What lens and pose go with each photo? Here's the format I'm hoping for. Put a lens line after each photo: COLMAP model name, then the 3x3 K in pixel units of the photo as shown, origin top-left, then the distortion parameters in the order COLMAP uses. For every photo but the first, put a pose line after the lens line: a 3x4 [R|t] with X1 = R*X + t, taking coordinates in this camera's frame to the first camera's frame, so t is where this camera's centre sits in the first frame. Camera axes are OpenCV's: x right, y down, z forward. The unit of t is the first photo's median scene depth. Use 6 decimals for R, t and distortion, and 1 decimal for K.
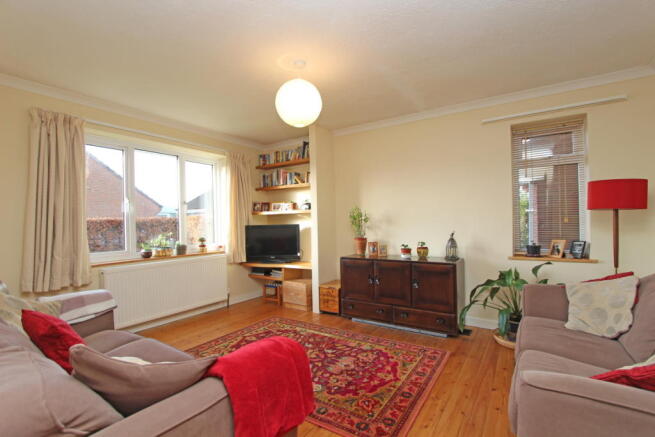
lens RADIAL K [[300.5, 0, 333.9], [0, 300.5, 216.8], [0, 0, 1]] dist [-0.016401, -0.000185]
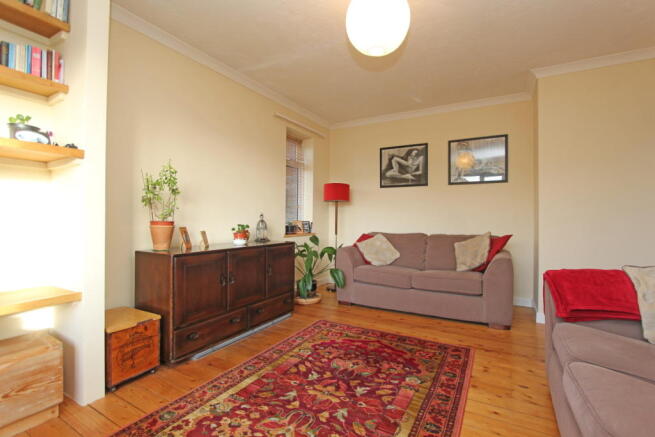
lens RADIAL K [[300.5, 0, 333.9], [0, 300.5, 216.8], [0, 0, 1]] dist [-0.016401, -0.000185]
pose [[-0.064902, 0.022632, 0.997635, -0.697080], [-0.020572, 0.999500, -0.024013, 0.096040], [-0.997680, -0.022082, -0.064403, 0.986673]]
